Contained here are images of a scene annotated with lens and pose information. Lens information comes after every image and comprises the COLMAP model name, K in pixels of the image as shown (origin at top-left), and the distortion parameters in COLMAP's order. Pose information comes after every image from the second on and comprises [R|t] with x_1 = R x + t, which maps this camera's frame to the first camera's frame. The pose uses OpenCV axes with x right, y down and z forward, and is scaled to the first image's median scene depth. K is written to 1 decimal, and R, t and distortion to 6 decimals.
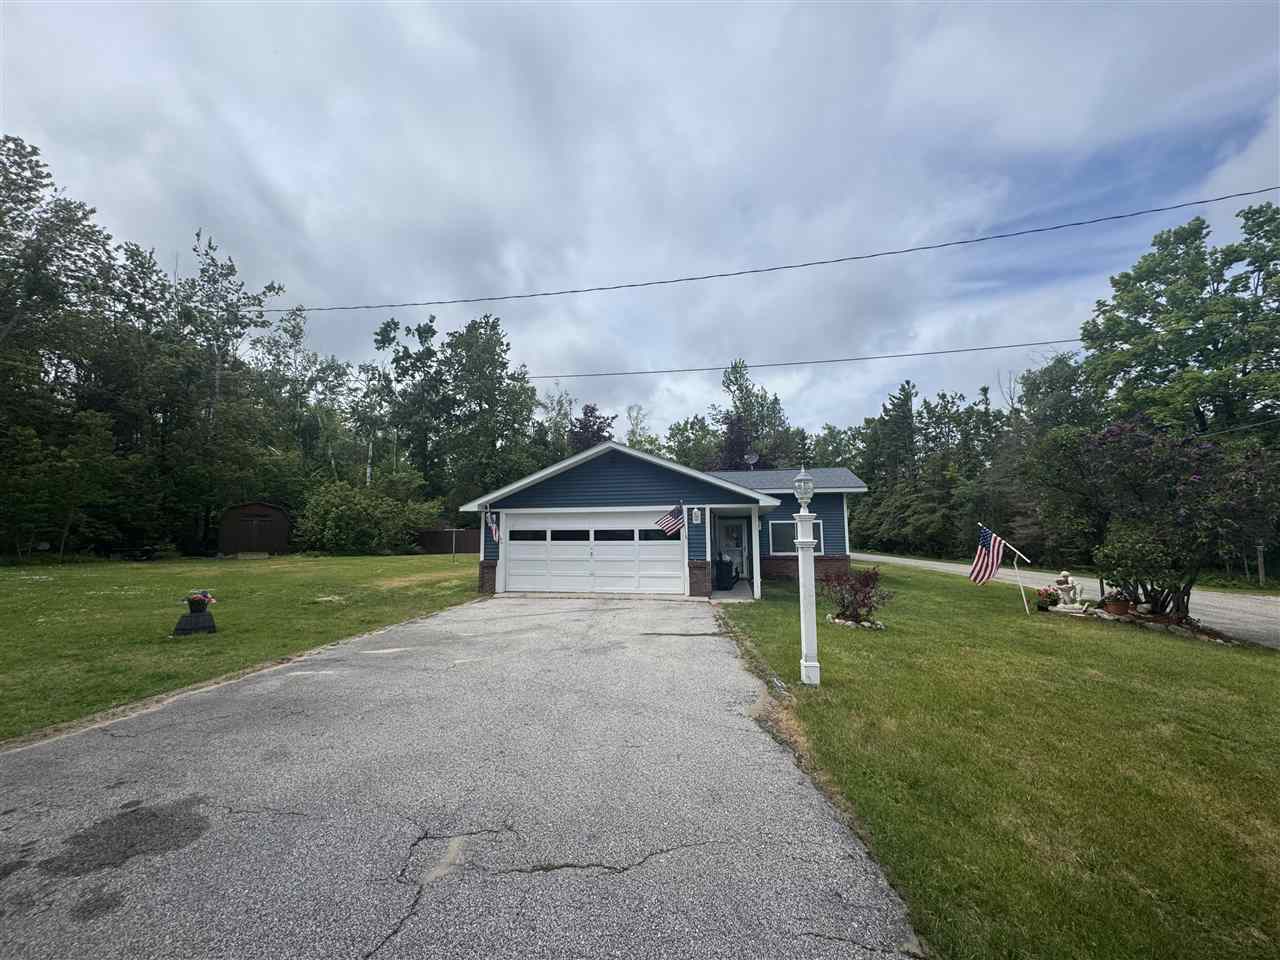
lens RADIAL K [[511.4, 0, 640.0], [0, 511.4, 480.0], [0, 0, 1]] dist [-0.008340, -0.000083]
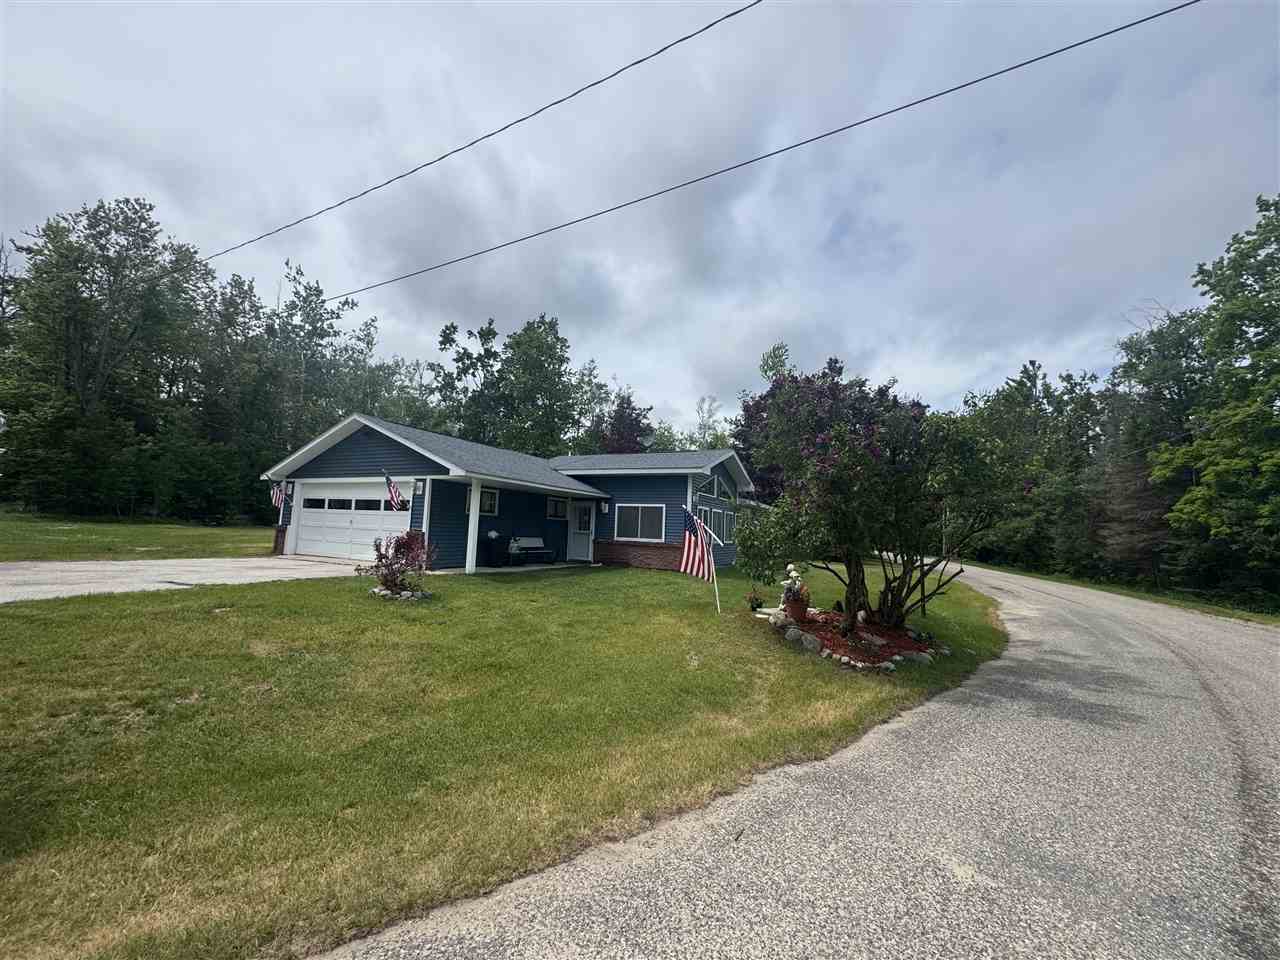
lens RADIAL K [[511.4, 0, 640.0], [0, 511.4, 480.0], [0, 0, 1]] dist [-0.008340, -0.000083]
pose [[0.963001, 0.017658, -0.268920, 0.257162], [-0.016926, 0.999844, 0.005041, 0.014339], [0.268967, -0.000303, 0.963149, 0.049908]]
